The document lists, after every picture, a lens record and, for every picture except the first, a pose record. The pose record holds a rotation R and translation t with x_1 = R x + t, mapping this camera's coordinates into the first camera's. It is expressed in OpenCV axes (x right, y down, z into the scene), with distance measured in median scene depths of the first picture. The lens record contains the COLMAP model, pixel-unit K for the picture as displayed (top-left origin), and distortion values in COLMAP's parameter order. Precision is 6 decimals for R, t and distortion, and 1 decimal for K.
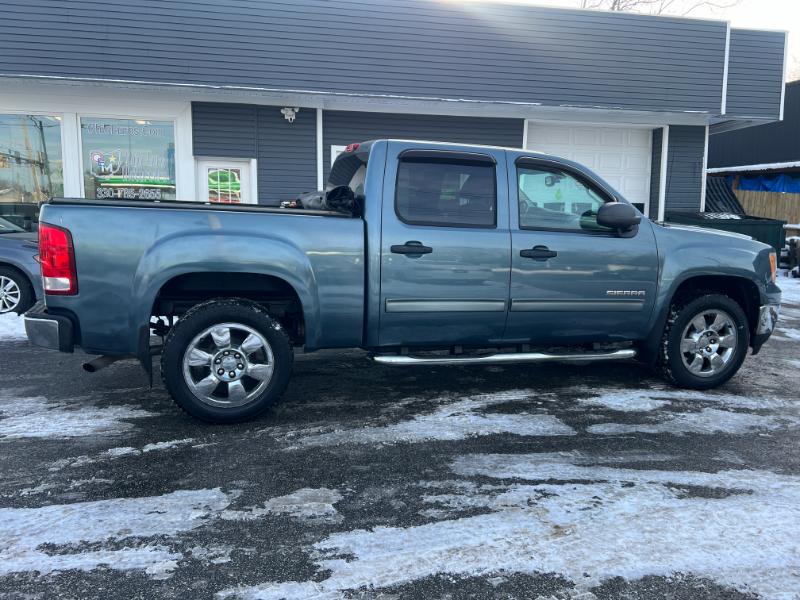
lens RADIAL K [[602.1, 0, 396.8], [0, 602.1, 295.5], [0, 0, 1]] dist [0.046857, -0.053008]
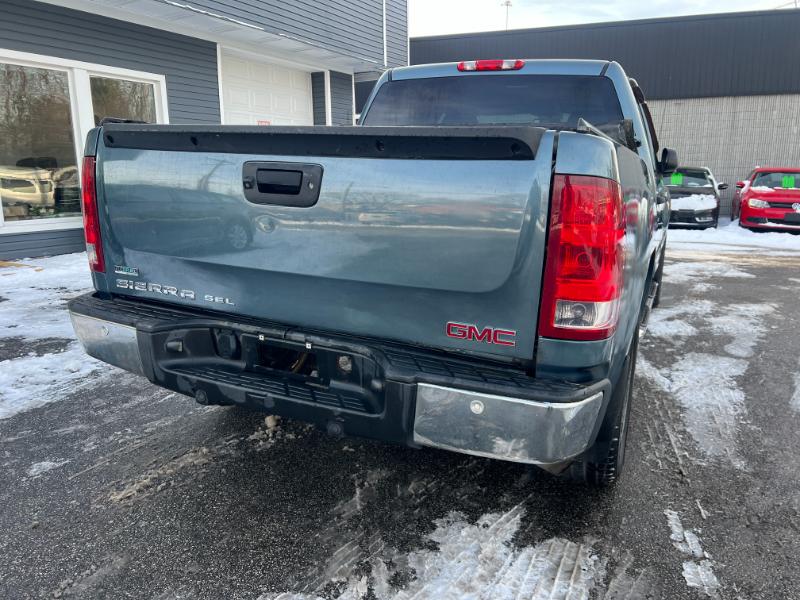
lens RADIAL K [[602.1, 0, 400.8], [0, 602.1, 297.0], [0, 0, 1]] dist [0.046857, -0.053008]
pose [[0.653156, -0.168264, 0.738291, -0.844477], [0.101379, 0.985652, 0.134951, -0.091443], [-0.750406, -0.013297, 0.660843, 0.690888]]
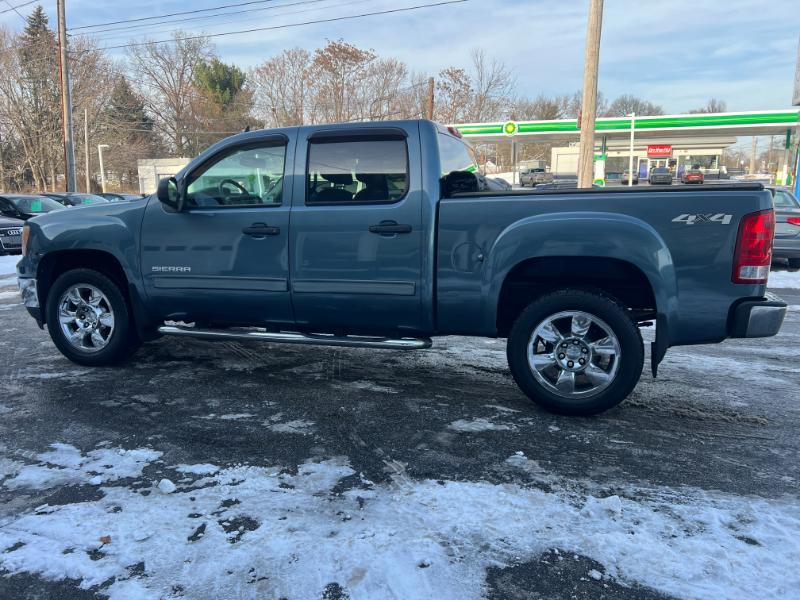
lens RADIAL K [[602.1, 0, 404.0], [0, 602.1, 300.9], [0, 0, 1]] dist [0.046857, -0.053008]
pose [[-0.839234, -0.111955, 0.532121, -0.644566], [0.059524, 0.953781, 0.294549, -0.318560], [-0.540503, 0.278869, -0.793781, 2.194069]]
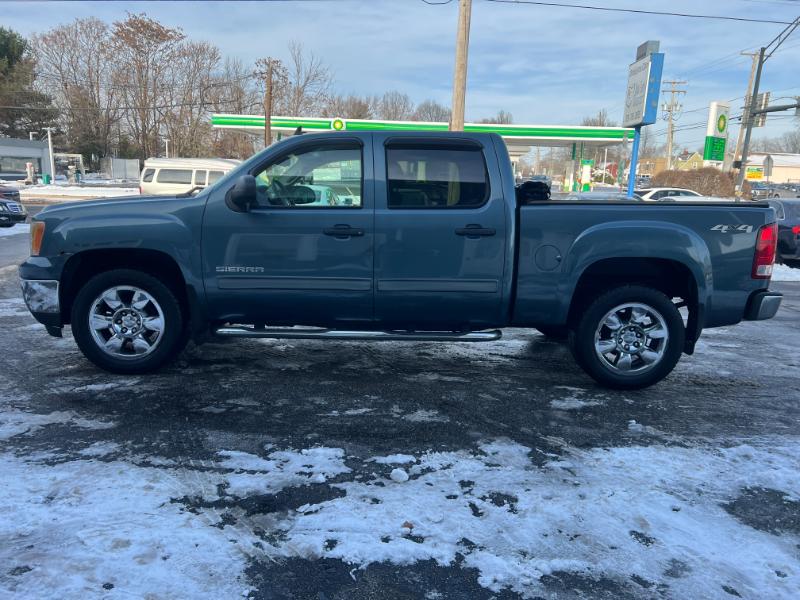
lens RADIAL K [[602.1, 0, 400.8], [0, 602.1, 301.8], [0, 0, 1]] dist [0.046857, -0.053008]
pose [[-0.963831, -0.097205, 0.248157, -0.253439], [-0.015497, 0.949980, 0.311925, -0.357335], [-0.266065, 0.296797, -0.917127, 2.449232]]
